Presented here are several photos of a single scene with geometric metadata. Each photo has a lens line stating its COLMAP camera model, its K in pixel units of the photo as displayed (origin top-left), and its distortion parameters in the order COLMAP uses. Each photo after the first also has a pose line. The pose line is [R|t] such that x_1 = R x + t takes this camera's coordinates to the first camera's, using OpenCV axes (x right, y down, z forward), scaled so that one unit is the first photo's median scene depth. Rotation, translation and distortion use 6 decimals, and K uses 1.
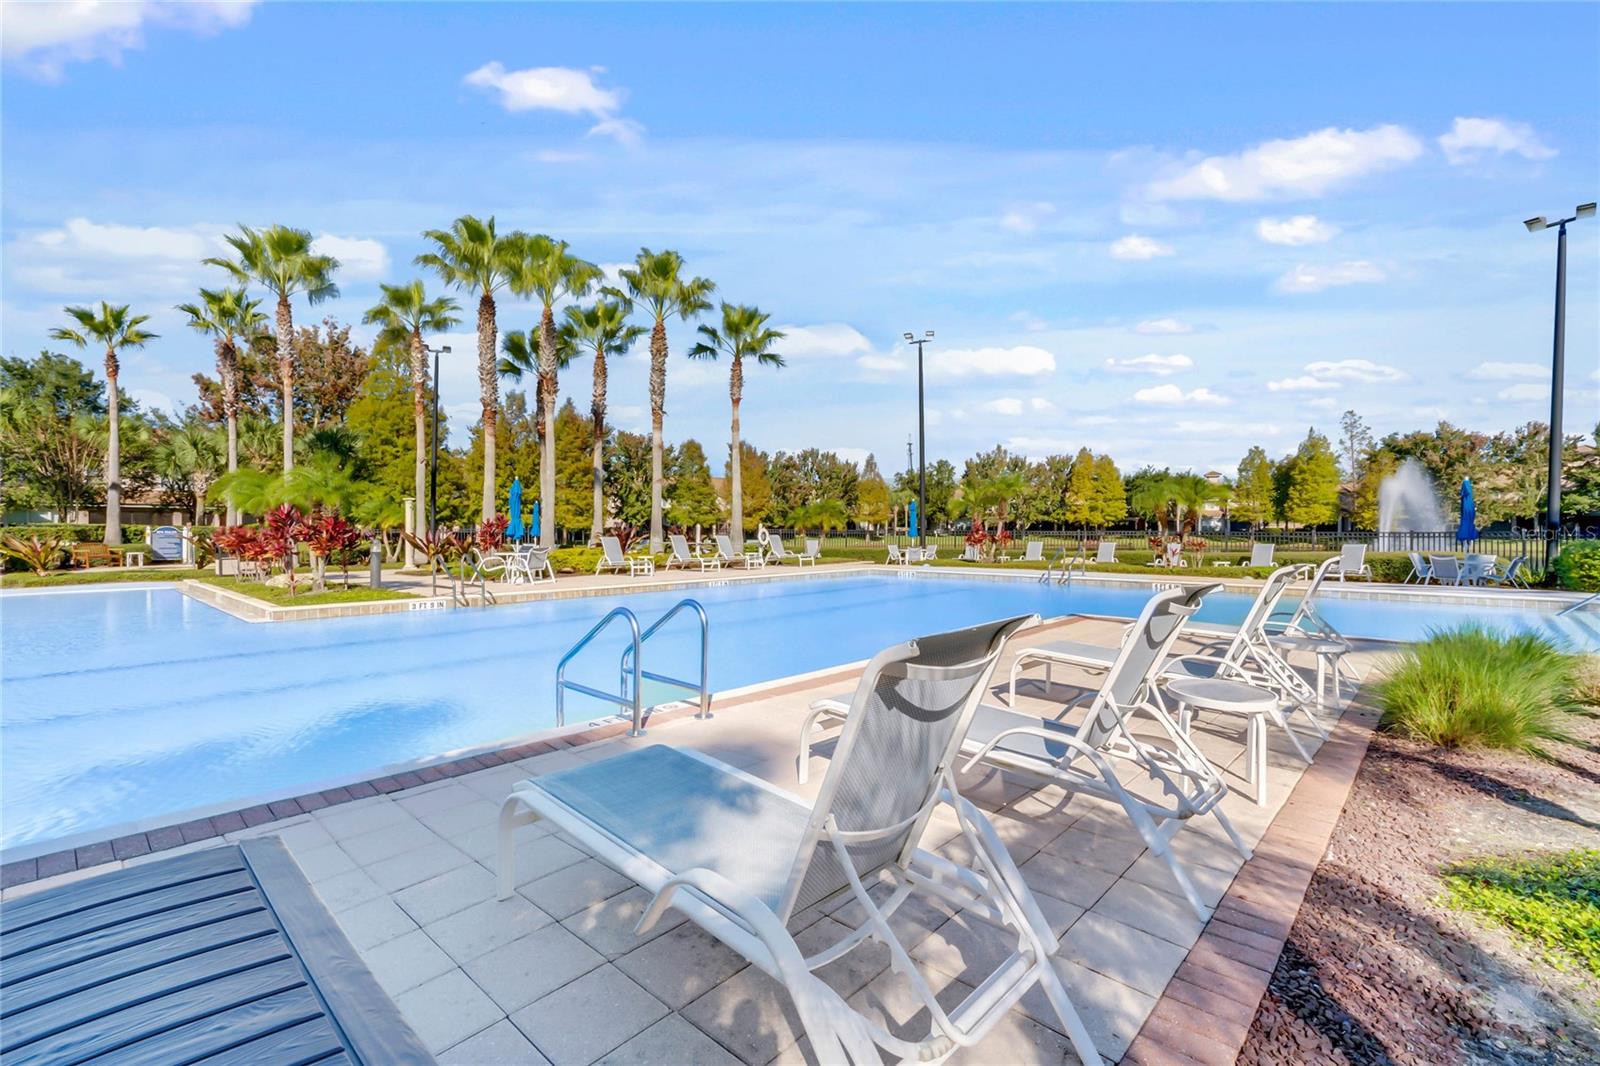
lens RADIAL K [[725.7, 0, 800.0], [0, 725.7, 533.0], [0, 0, 1]] dist [-0.001489, 0.000056]
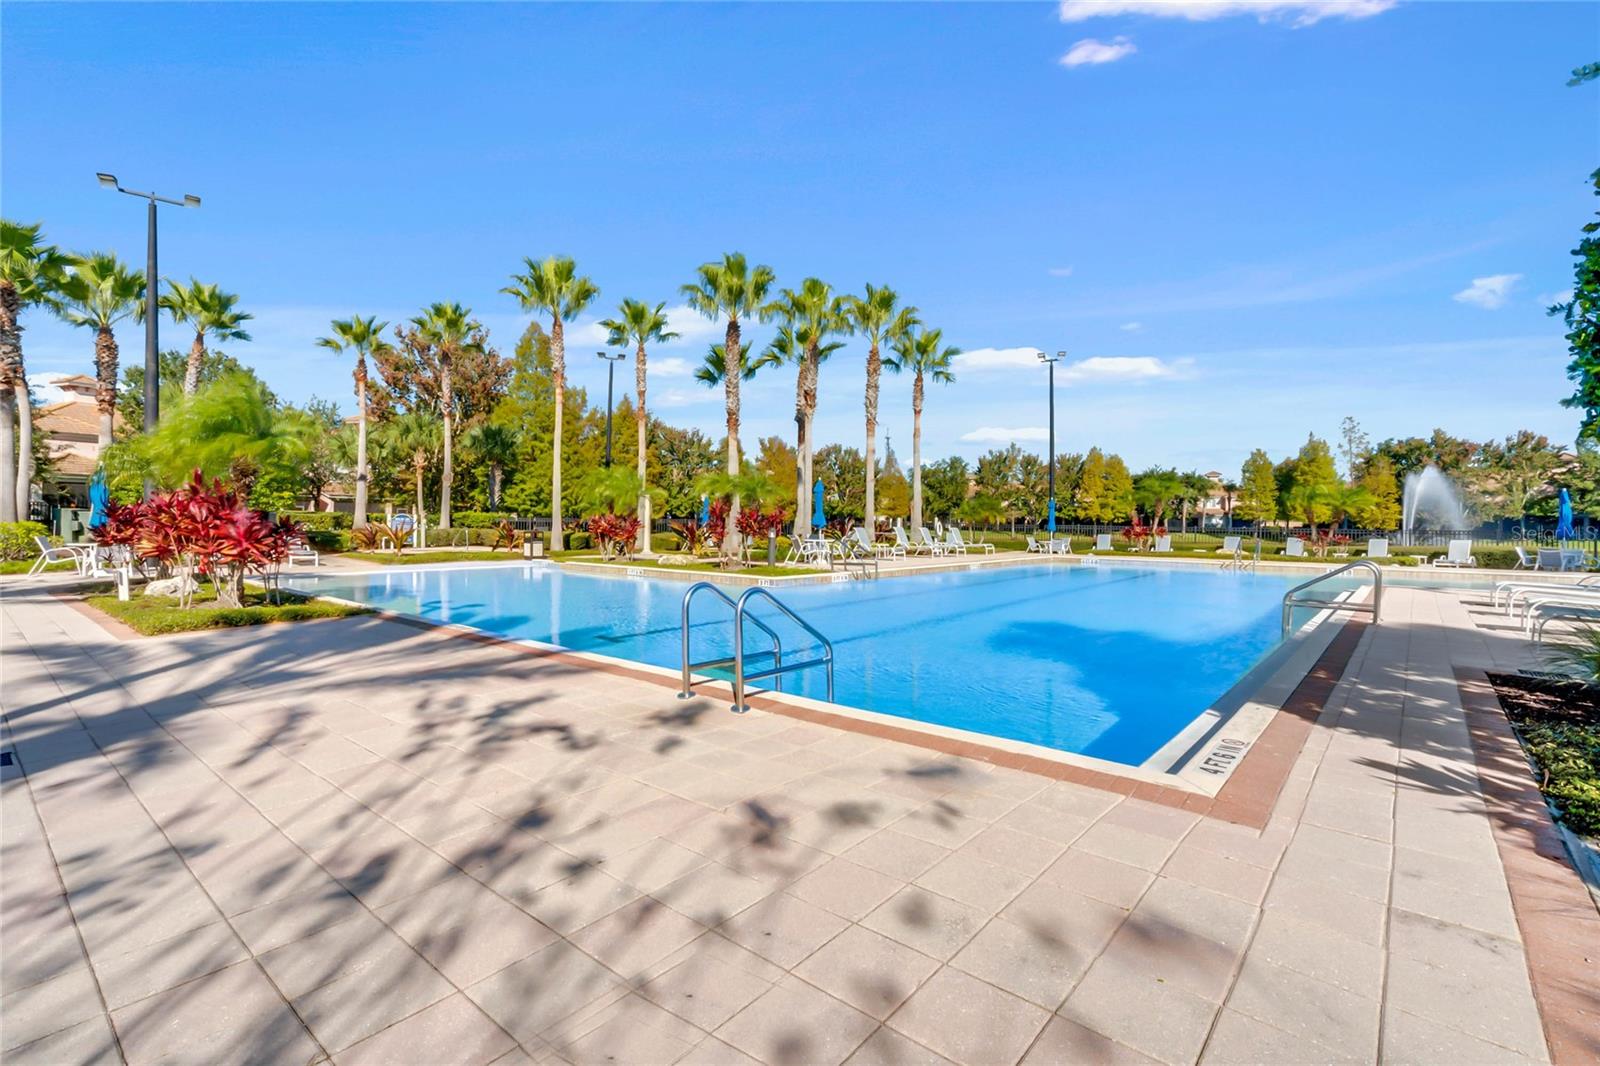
lens RADIAL K [[735.0, 0, 795.7], [0, 735.0, 522.1], [0, 0, 1]] dist [0.001036, 0.000262]
pose [[0.999155, 0.011269, 0.039525, -0.095766], [-0.011064, 0.999924, -0.005408, 0.000927], [-0.039583, 0.004966, 0.999204, -0.049061]]
